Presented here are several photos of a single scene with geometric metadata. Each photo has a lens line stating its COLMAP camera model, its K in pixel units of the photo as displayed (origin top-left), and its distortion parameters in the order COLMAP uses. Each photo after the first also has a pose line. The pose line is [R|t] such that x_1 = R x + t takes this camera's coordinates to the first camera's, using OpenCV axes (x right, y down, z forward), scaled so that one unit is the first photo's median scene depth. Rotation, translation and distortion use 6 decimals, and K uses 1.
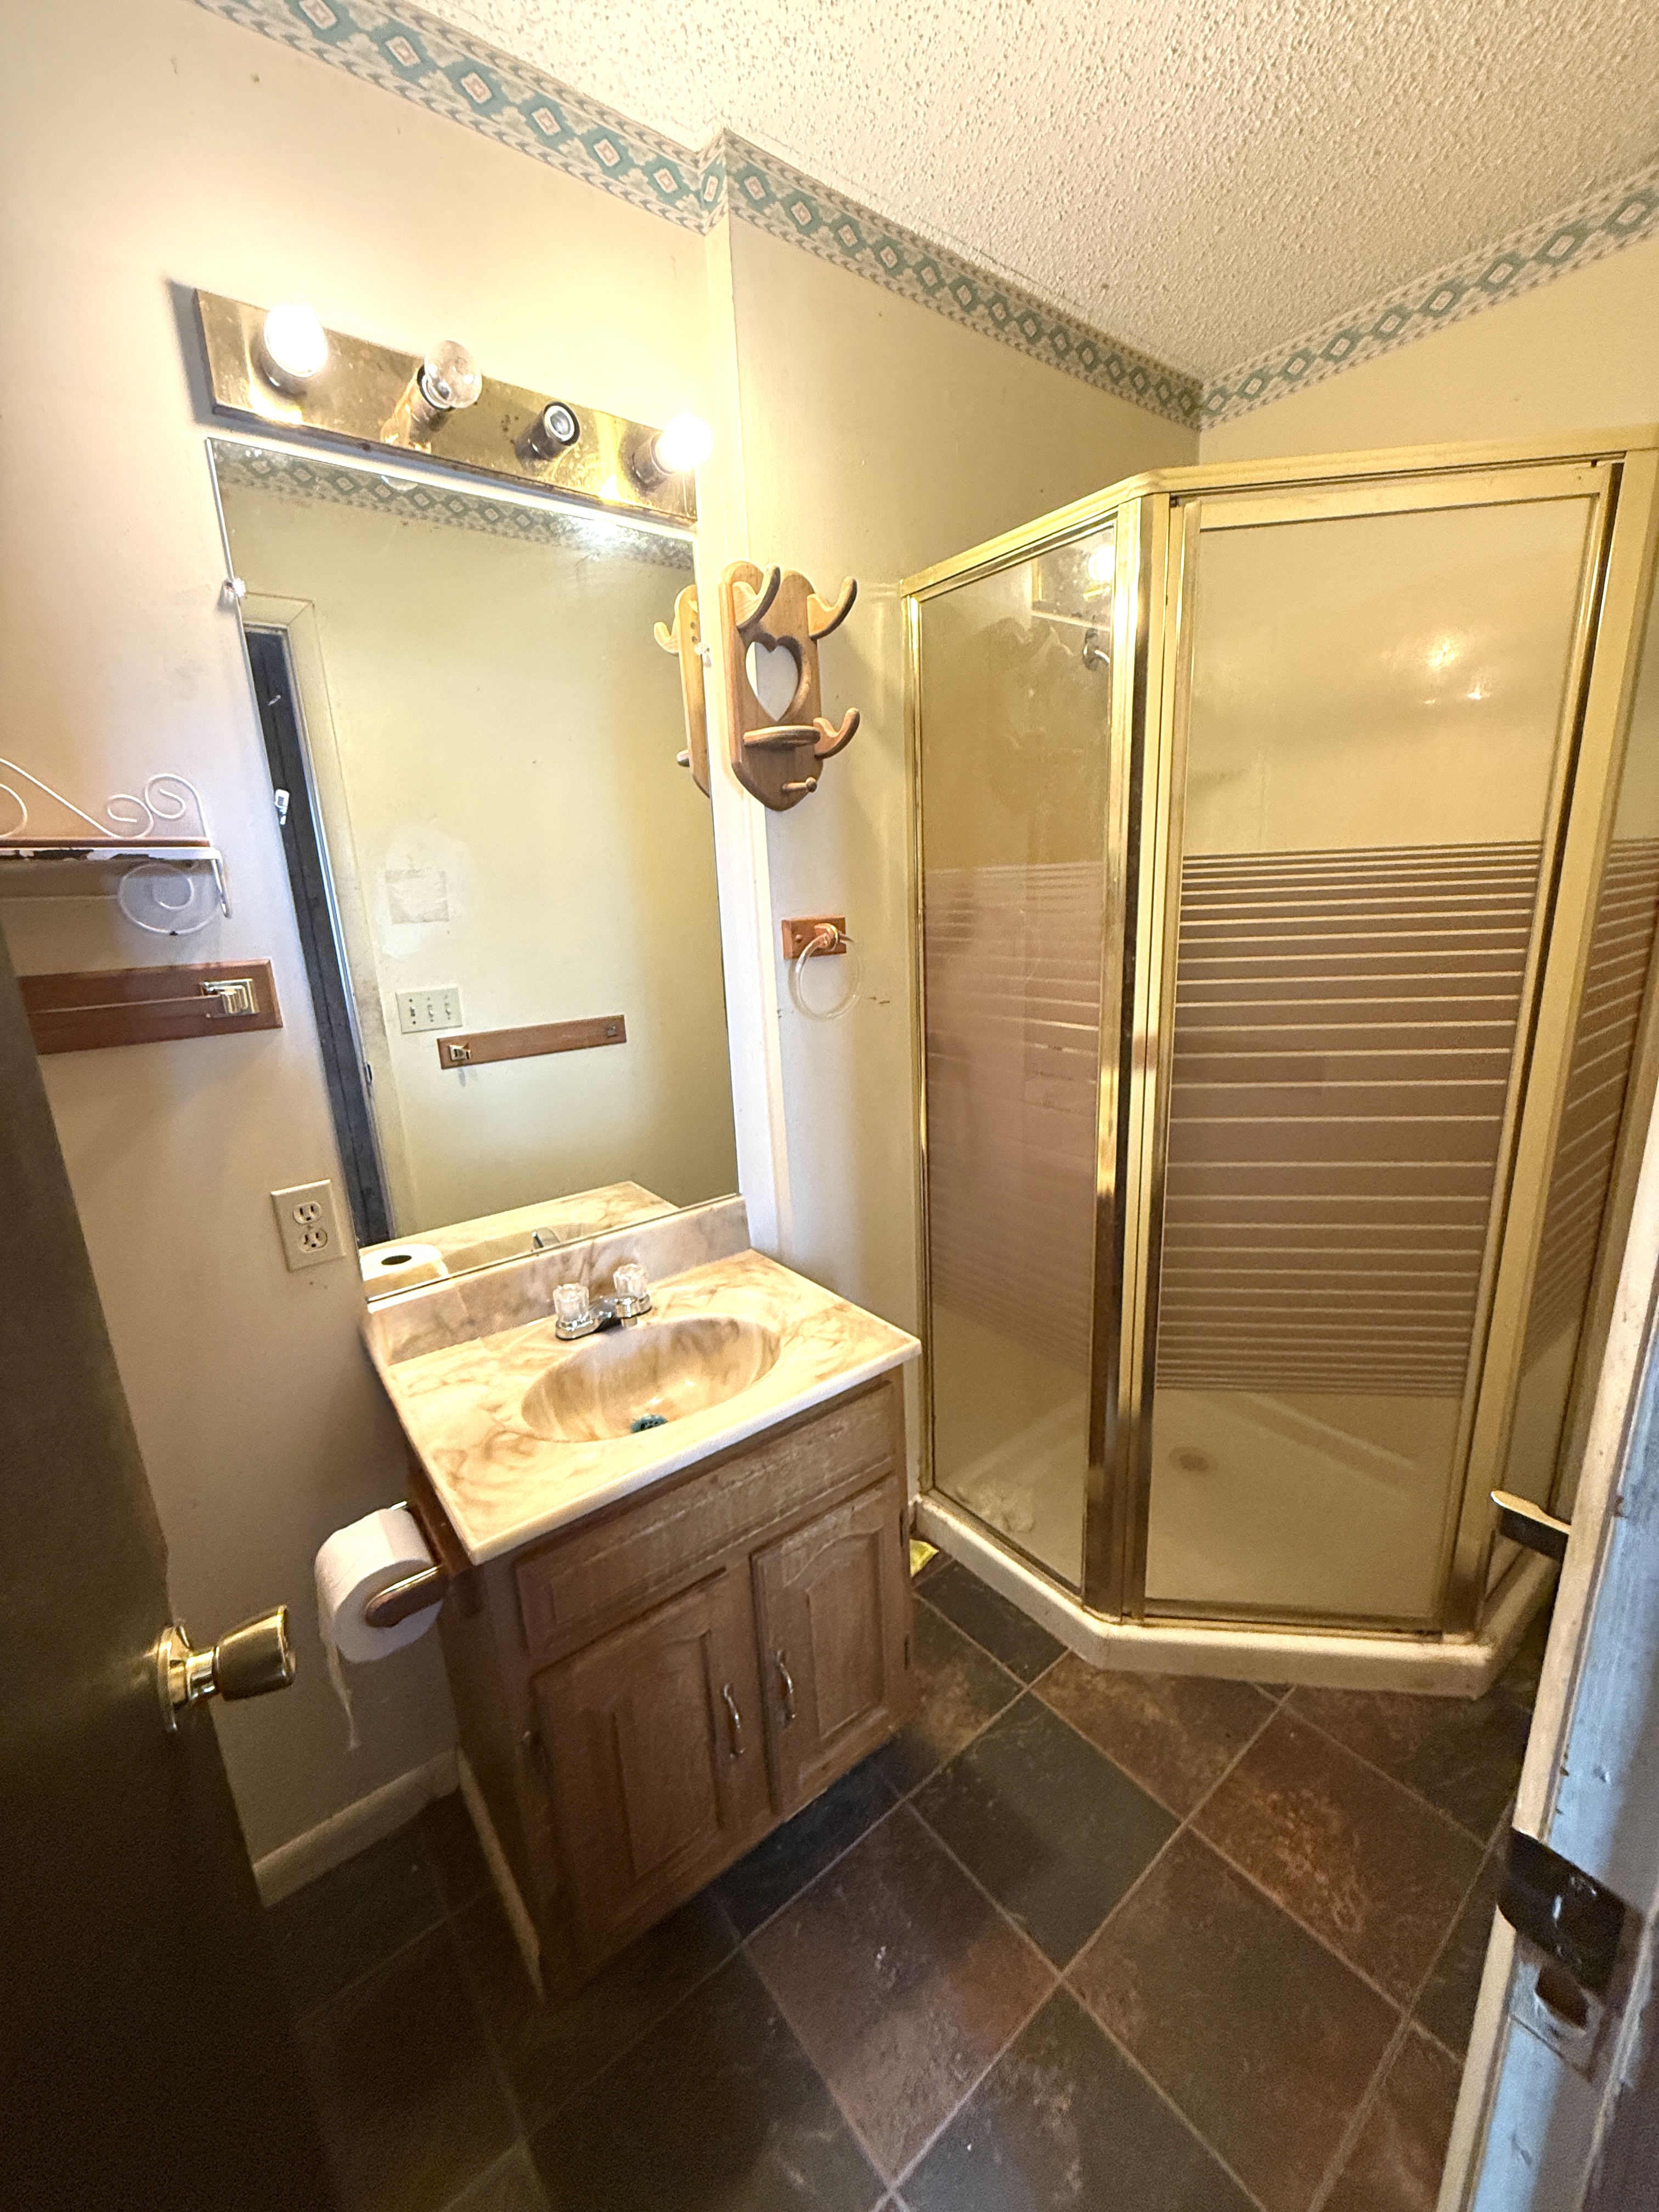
lens RADIAL K [[884.5, 0, 833.1], [0, 884.5, 1104.3], [0, 0, 1]] dist [-0.001589, -0.000057]
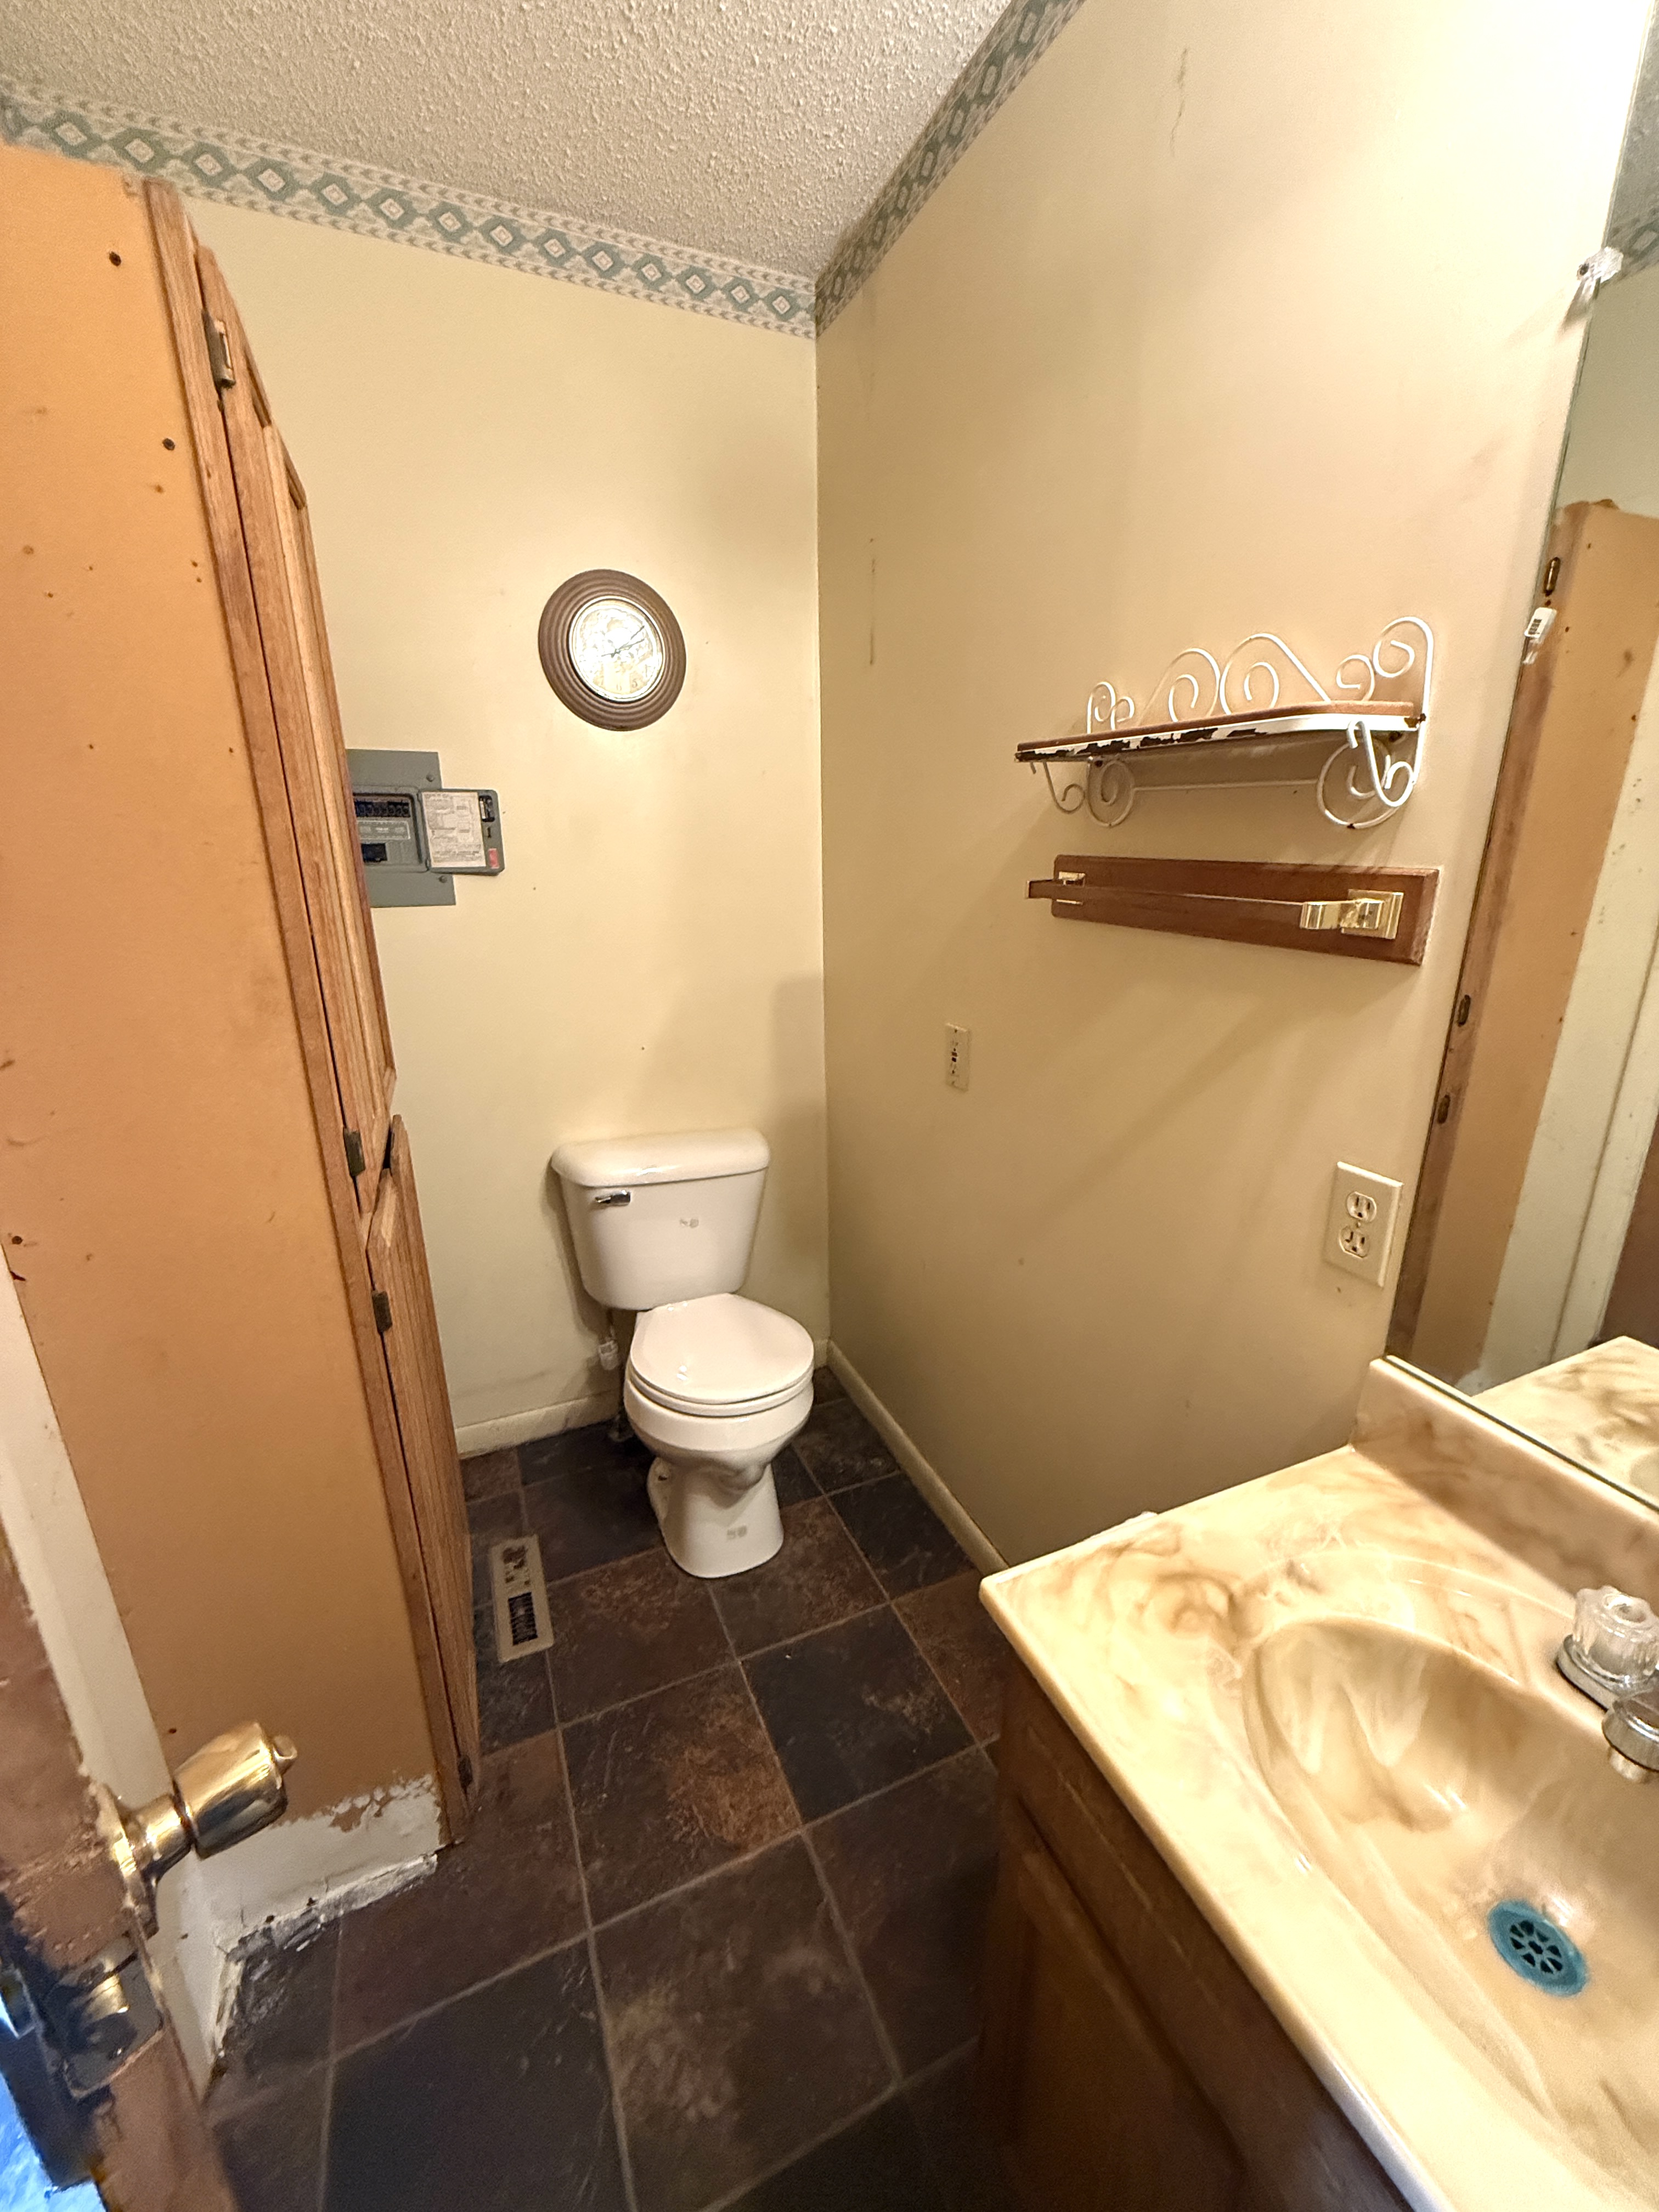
lens RADIAL K [[884.5, 0, 834.6], [0, 884.5, 1105.0], [0, 0, 1]] dist [-0.001589, -0.000057]
pose [[-0.232889, 0.324807, -0.916659, 0.199175], [-0.225528, 0.898842, 0.375792, -0.152310], [0.945991, 0.294250, -0.136077, 0.693000]]
